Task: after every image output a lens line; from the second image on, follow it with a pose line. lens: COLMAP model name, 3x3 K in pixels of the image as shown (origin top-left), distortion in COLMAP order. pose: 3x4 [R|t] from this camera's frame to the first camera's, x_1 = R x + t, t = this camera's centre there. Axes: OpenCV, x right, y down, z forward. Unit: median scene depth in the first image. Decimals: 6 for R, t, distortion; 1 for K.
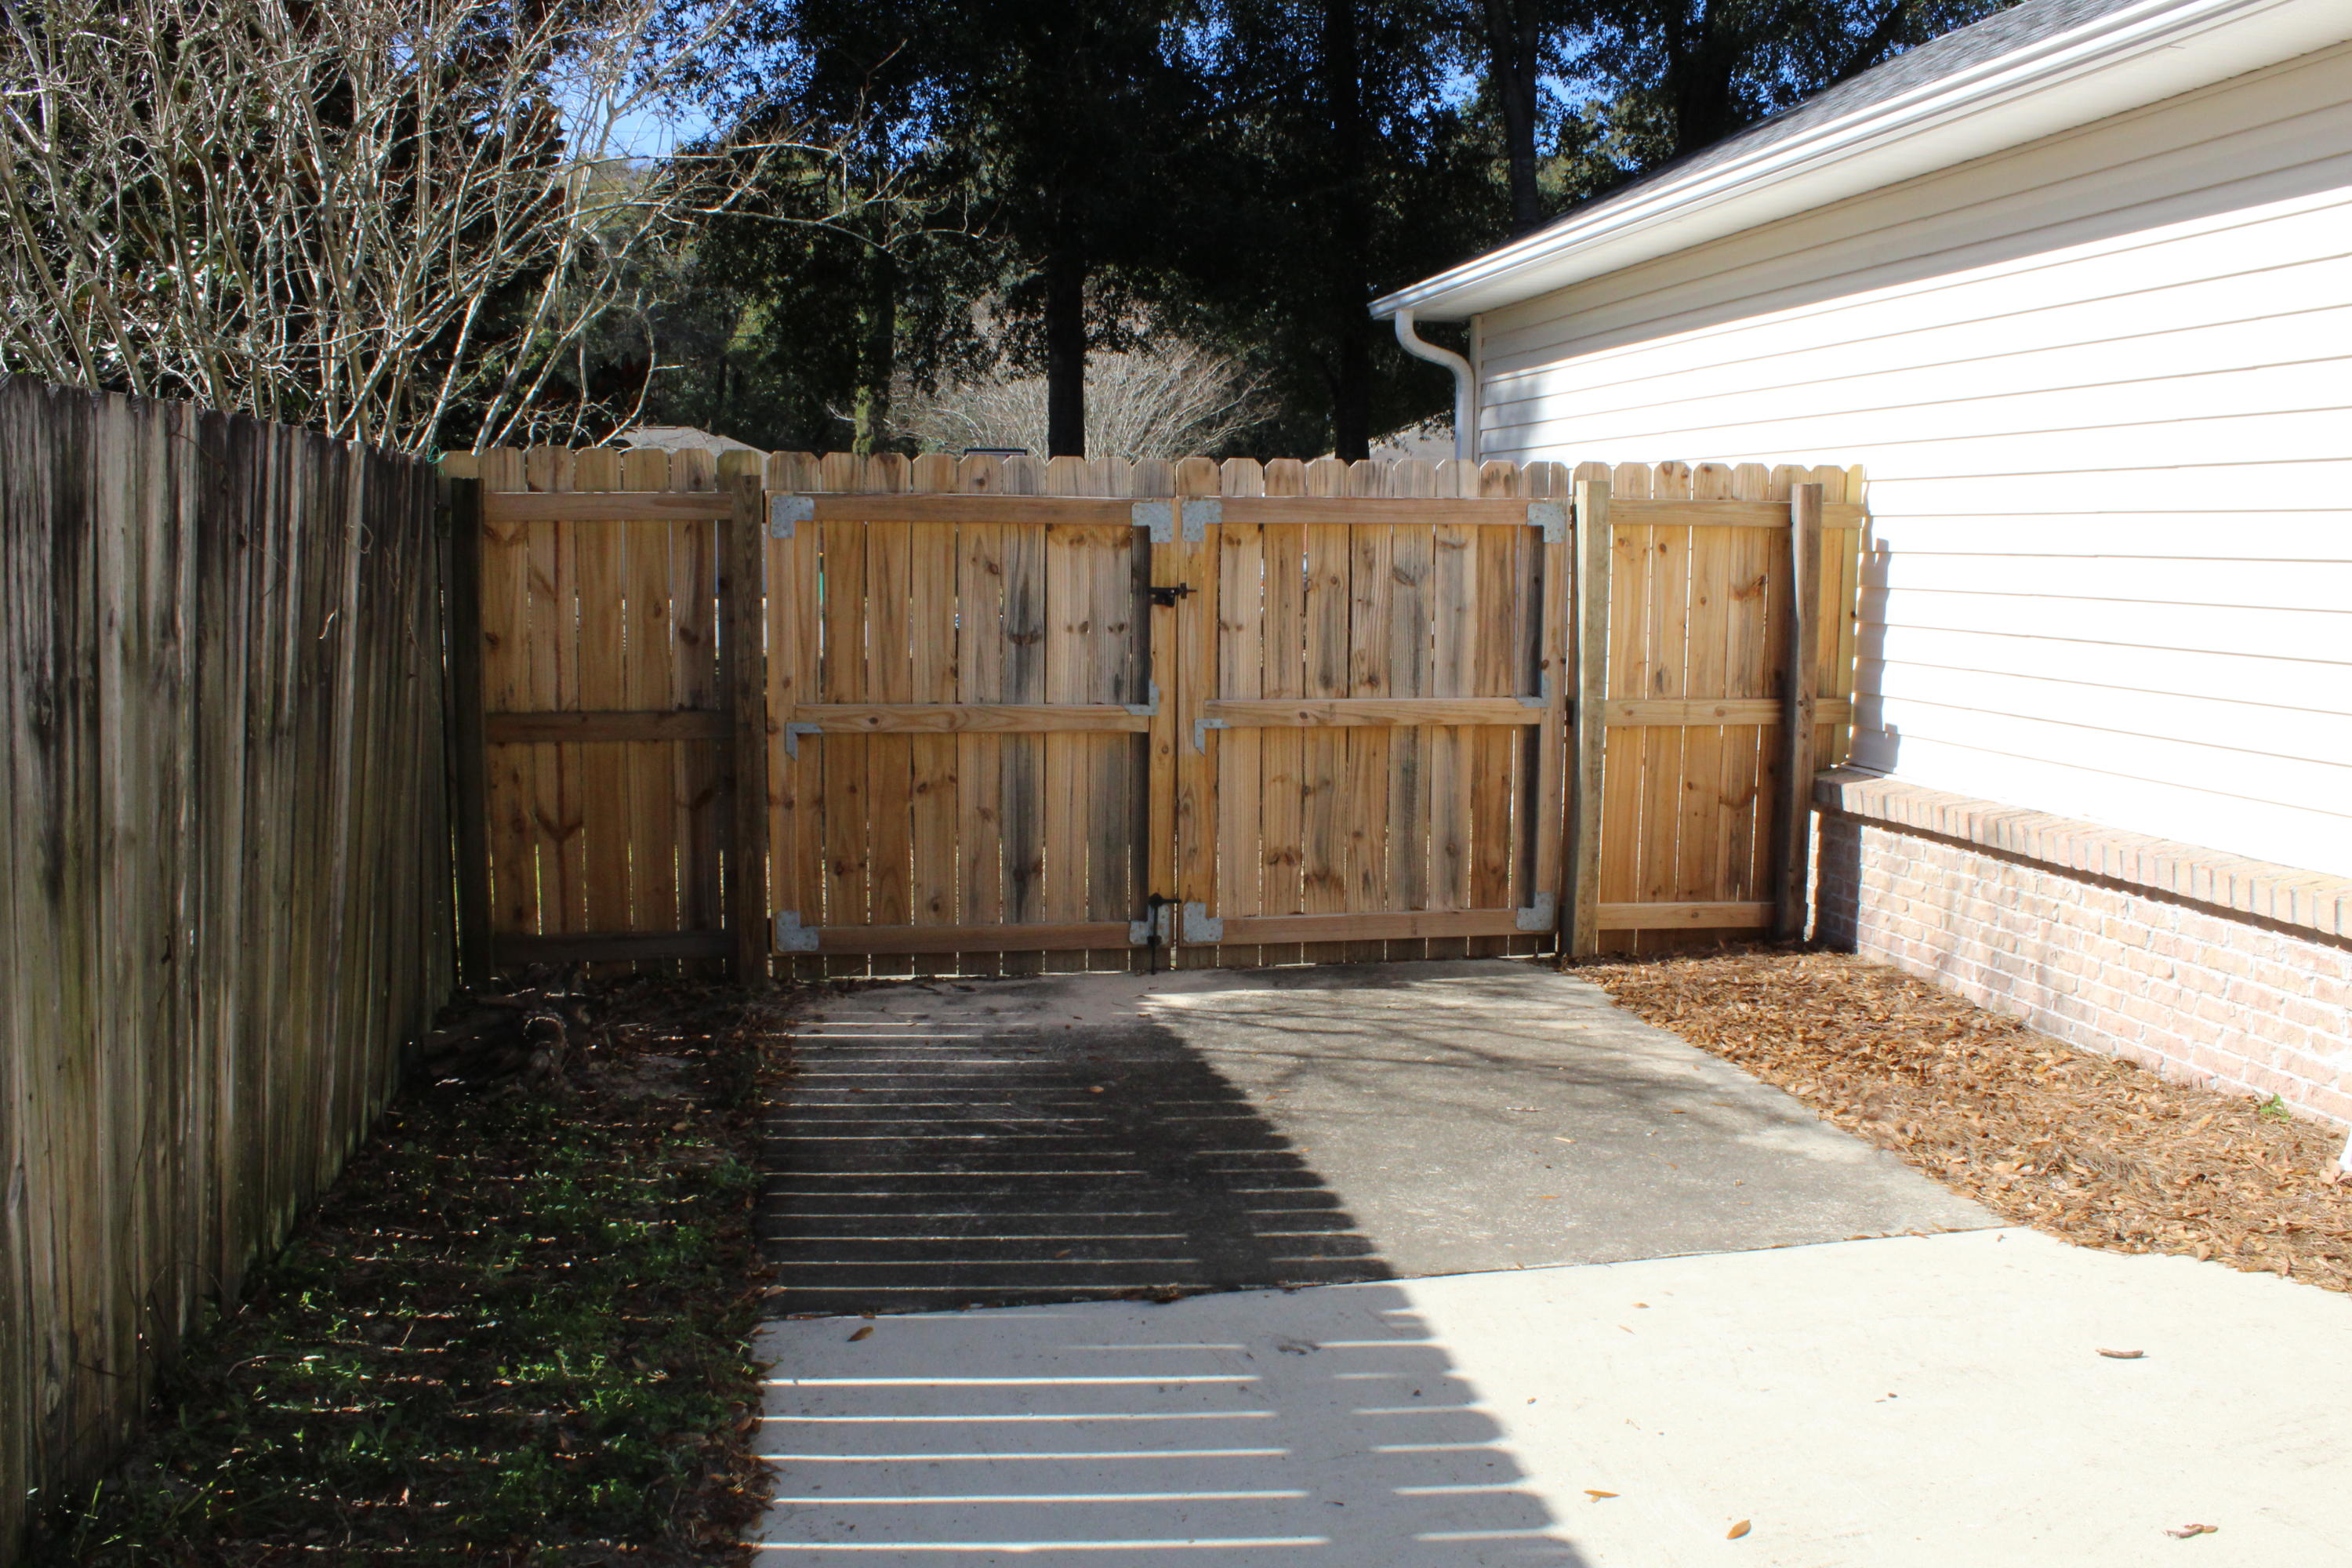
lens RADIAL K [[1973.4, 0, 1176.0], [0, 1973.4, 784.0], [0, 0, 1]] dist [-0.204836, 0.235287]
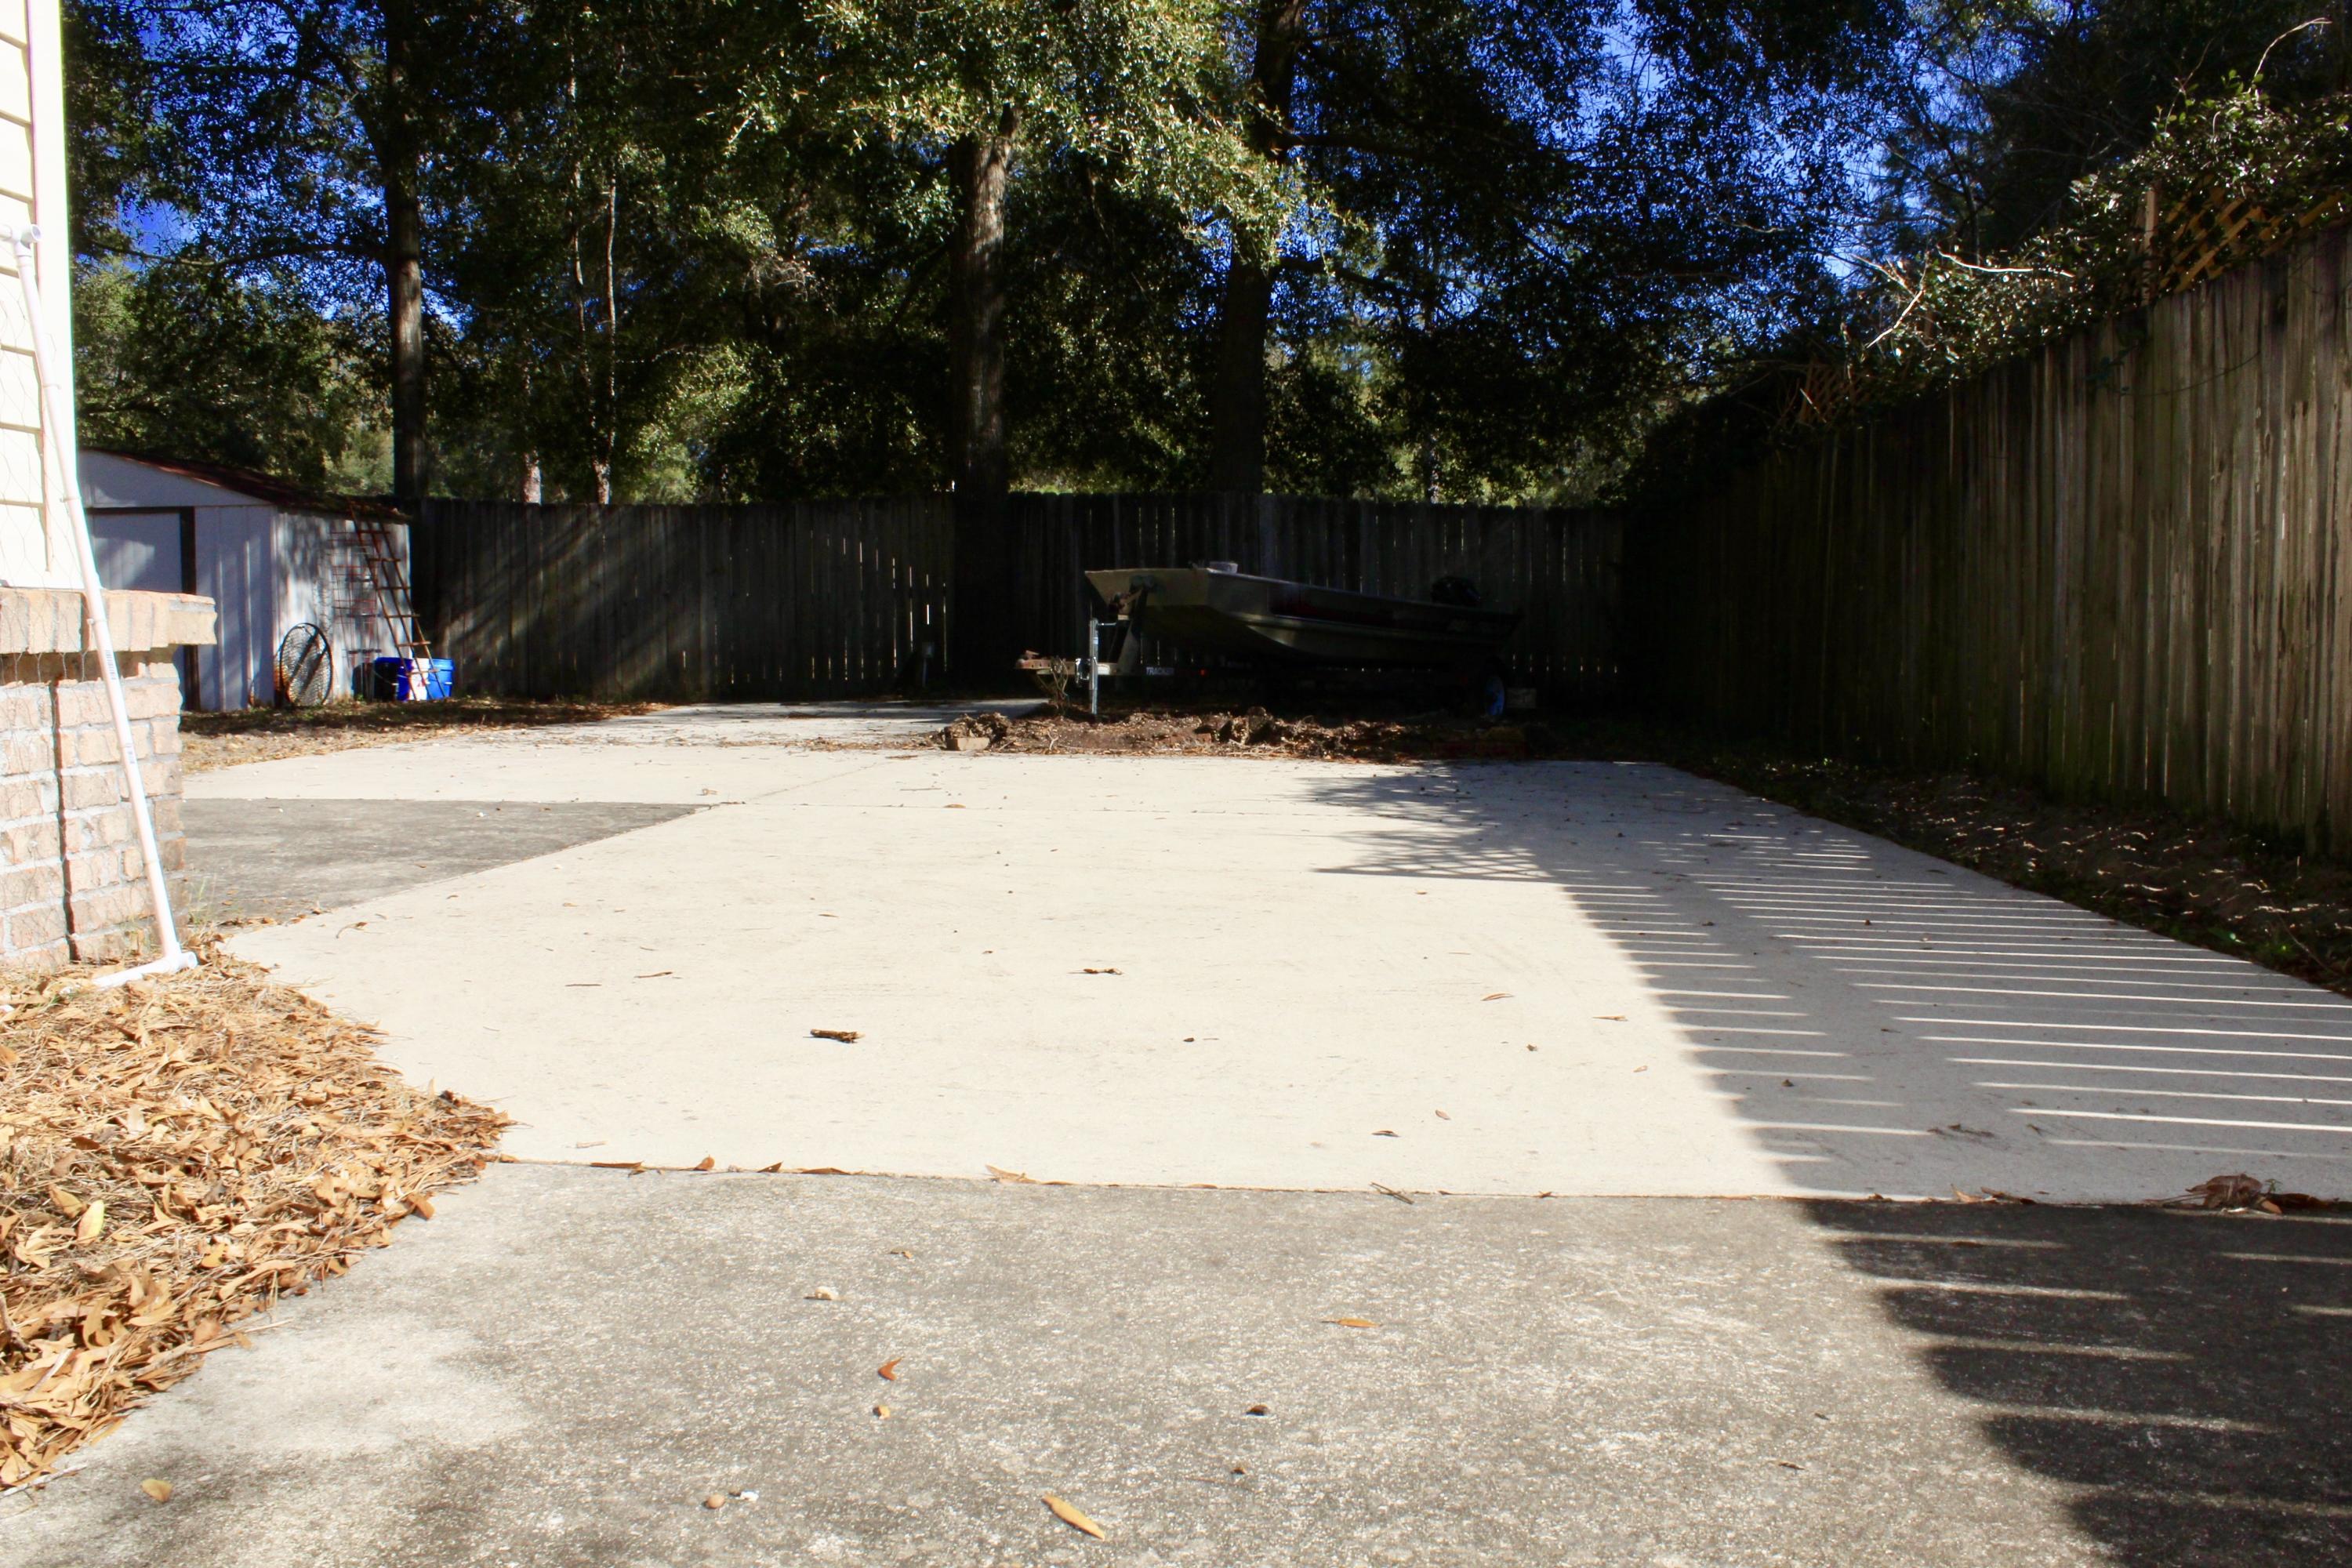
lens RADIAL K [[1973.4, 0, 1176.0], [0, 1973.4, 784.0], [0, 0, 1]] dist [-0.204836, 0.235287]
pose [[-0.969863, -0.026918, 0.242161, 0.144230], [0.022433, 0.979792, 0.198756, 0.035836], [-0.242618, 0.198199, -0.949660, 1.423706]]
